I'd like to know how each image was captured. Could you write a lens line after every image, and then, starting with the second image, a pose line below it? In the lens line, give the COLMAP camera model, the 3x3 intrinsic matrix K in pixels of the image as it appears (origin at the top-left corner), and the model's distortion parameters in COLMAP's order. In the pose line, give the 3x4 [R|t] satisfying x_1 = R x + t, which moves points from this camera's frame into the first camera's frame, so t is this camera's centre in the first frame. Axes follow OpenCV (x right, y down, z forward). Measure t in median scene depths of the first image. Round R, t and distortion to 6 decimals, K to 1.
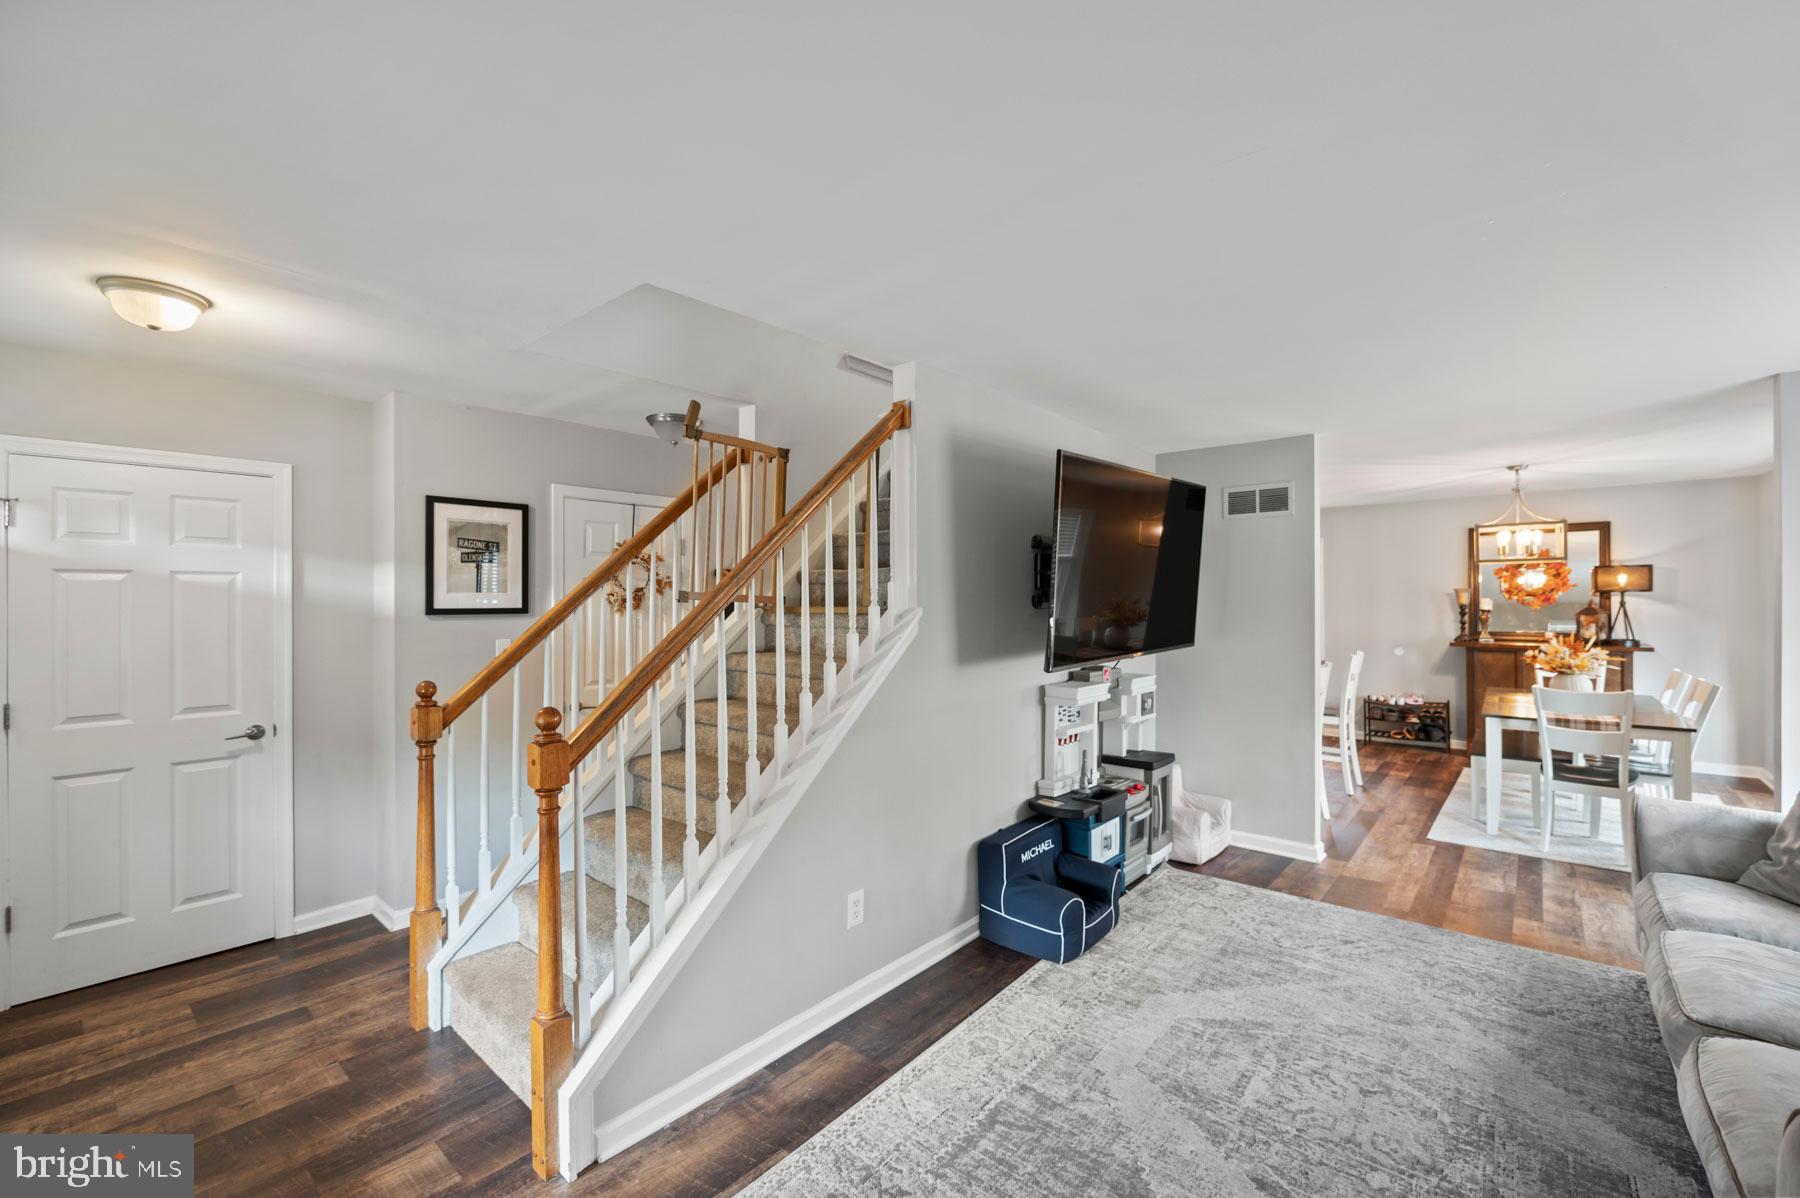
lens RADIAL K [[757.5, 0, 911.7], [0, 757.5, 613.8], [0, 0, 1]] dist [-0.001610, -0.003157]
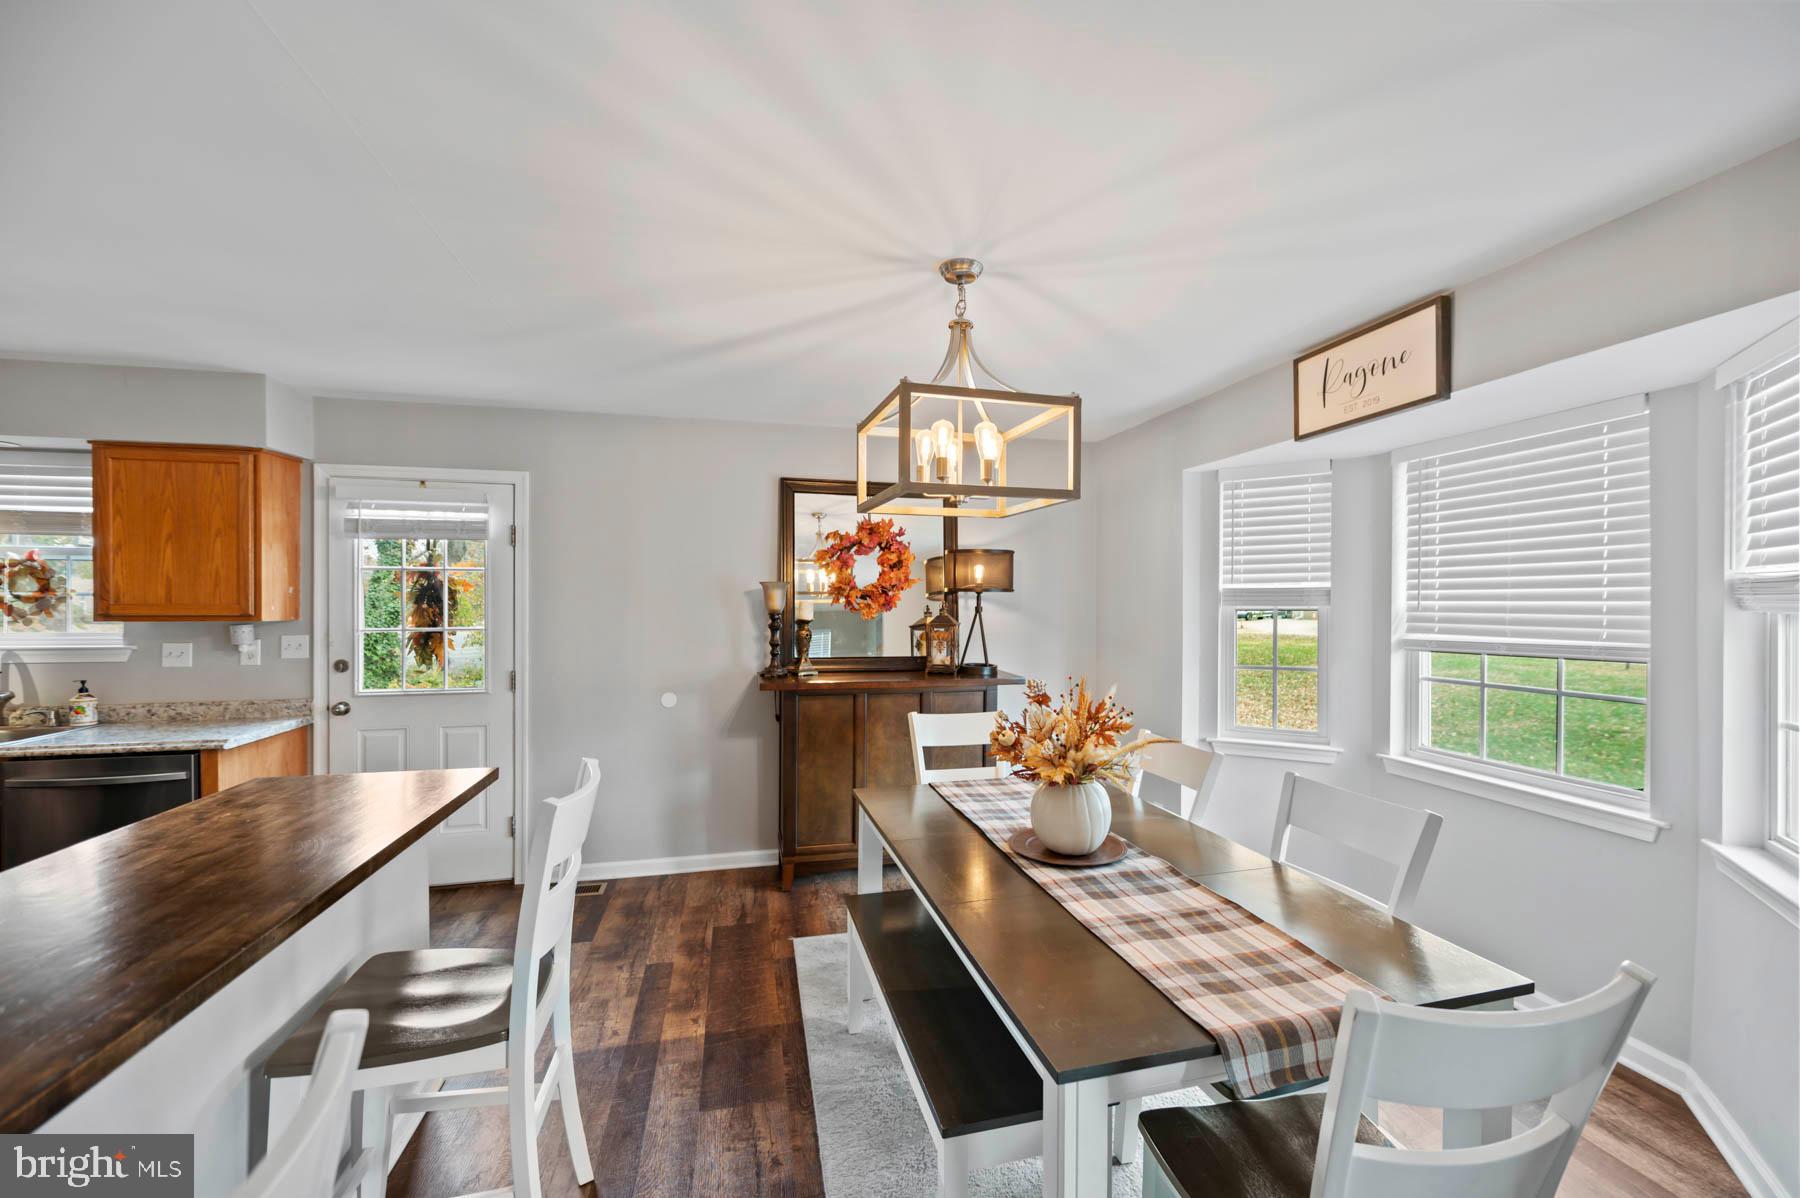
lens RADIAL K [[712.3, 0, 907.4], [0, 712.3, 611.8], [0, 0, 1]] dist [-0.003396, -0.000447]
pose [[0.588746, 0.000781, 0.808318, 0.409985], [0.009442, 0.999925, -0.007843, -0.007777], [-0.808263, 0.012250, 0.588694, 0.689683]]
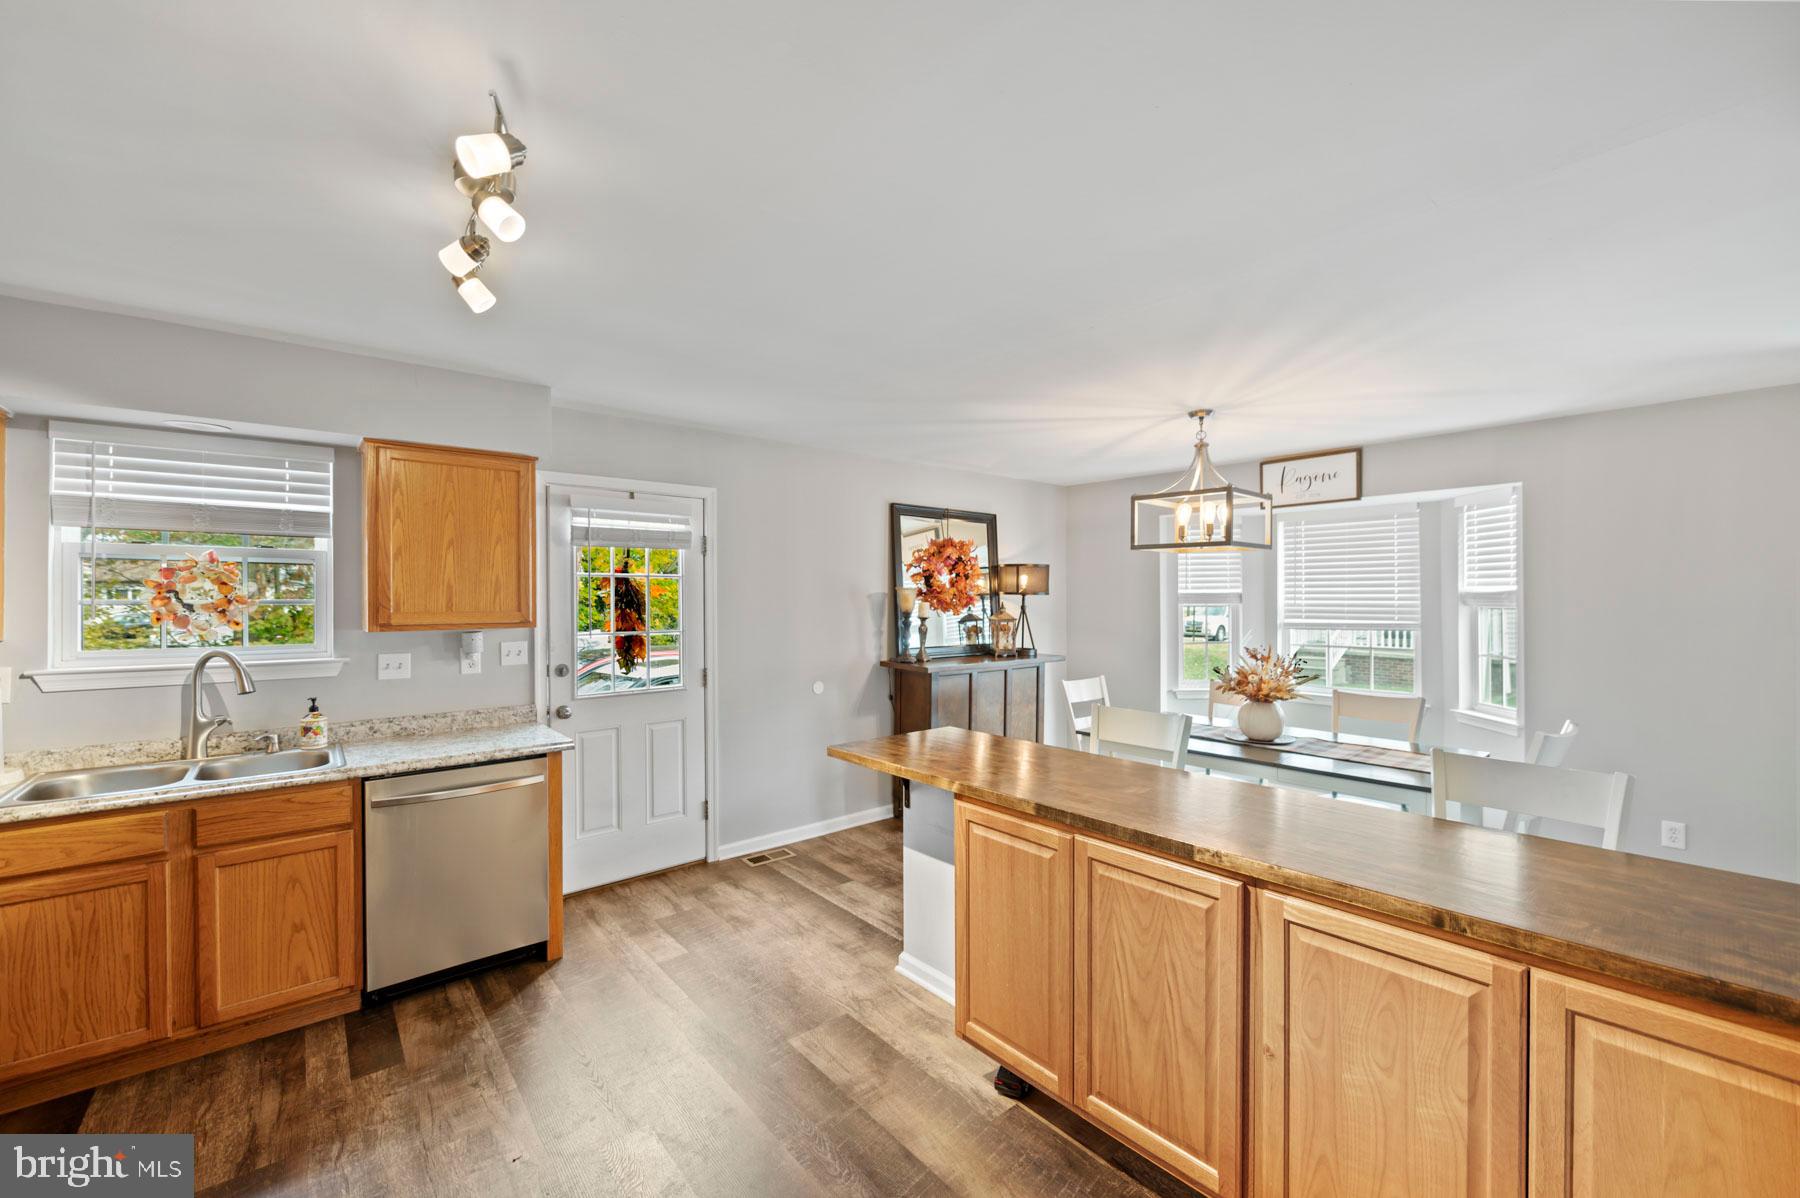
lens RADIAL K [[716.4, 0, 907.7], [0, 716.4, 603.7], [0, 0, 1]] dist [-0.002487, -0.000228]
pose [[0.162427, 0.000591, 0.986720, 0.088180], [0.022122, 0.999746, -0.004240, -0.018300], [-0.986472, 0.022517, 0.162373, 1.003679]]
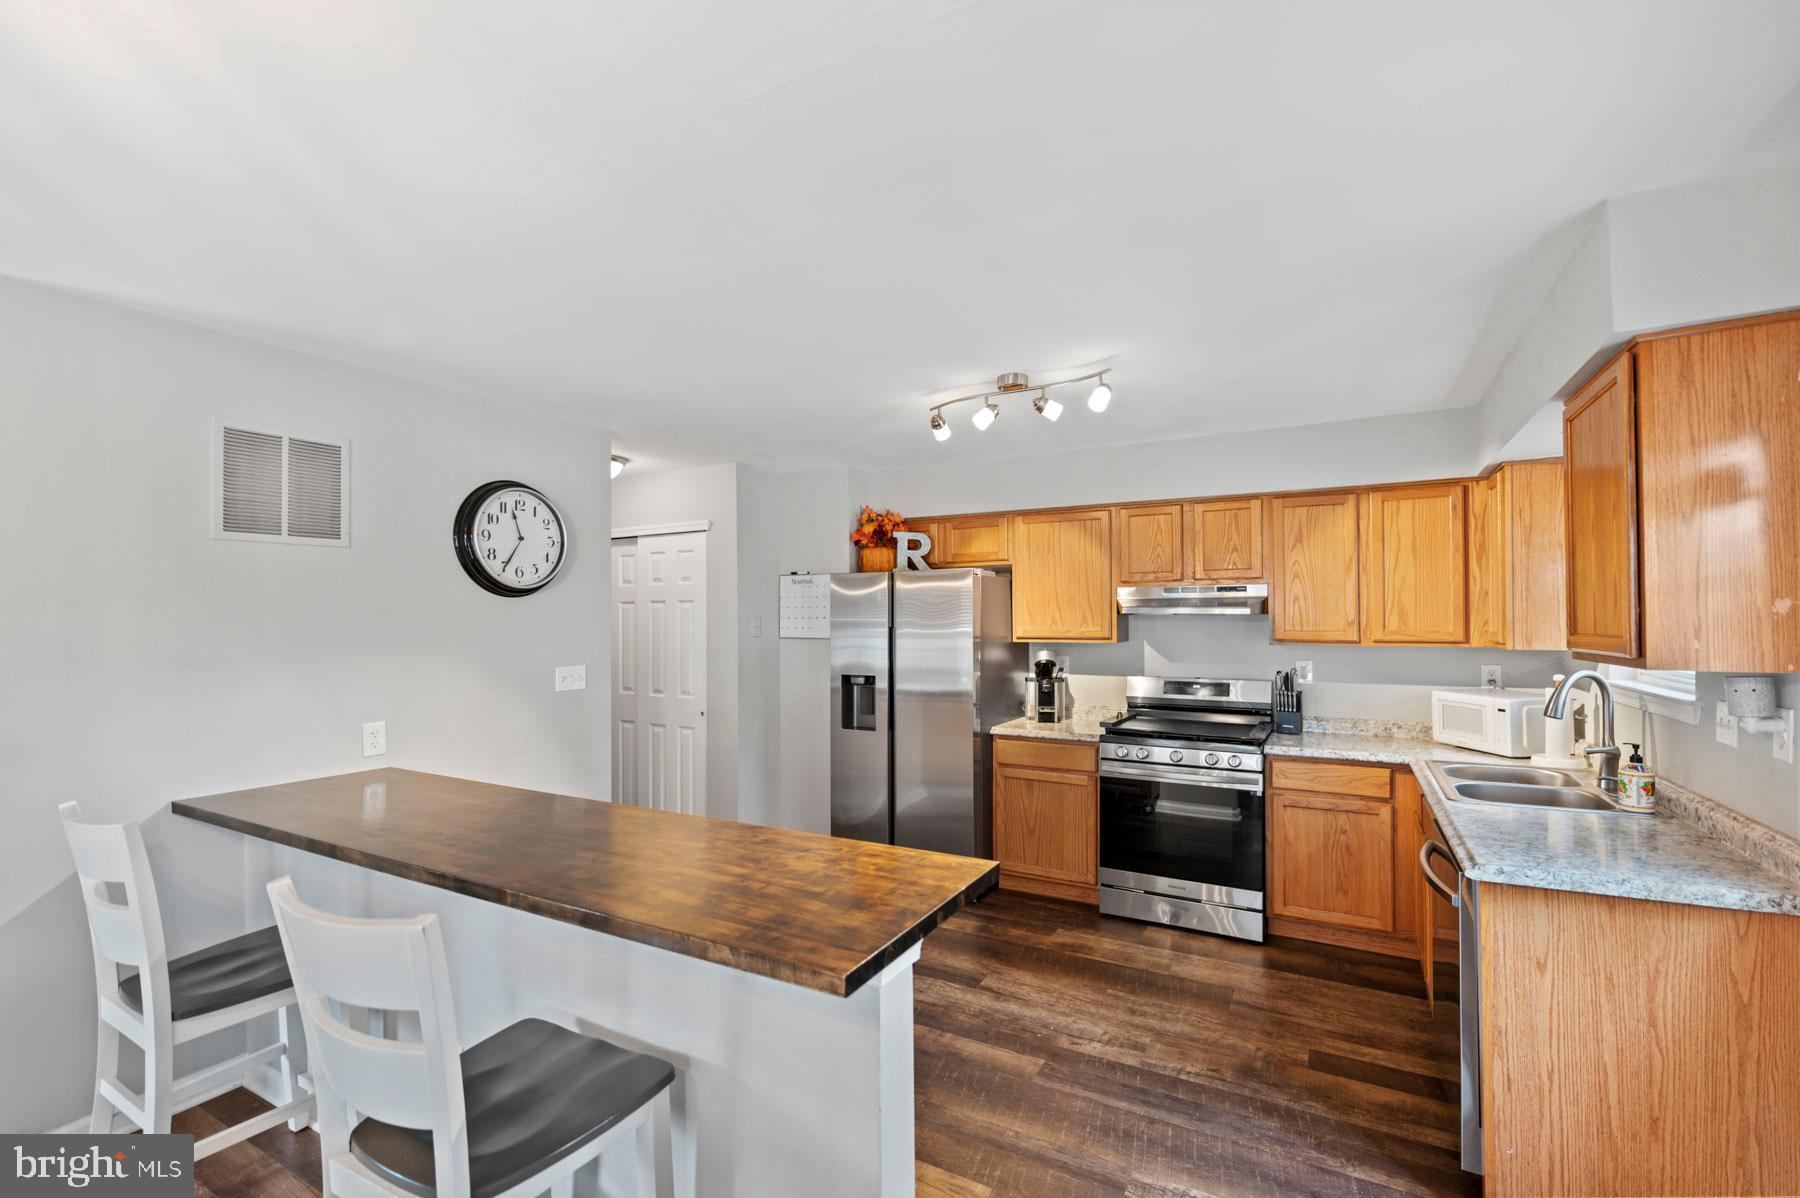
lens RADIAL K [[785.9, 0, 894.1], [0, 785.9, 607.7], [0, 0, 1]] dist [-0.002744, -0.000333]
pose [[0.187161, -0.010292, -0.982275, 0.772454], [-0.014896, 0.999800, -0.013314, -0.024022], [0.982216, 0.017124, 0.186971, 1.027683]]
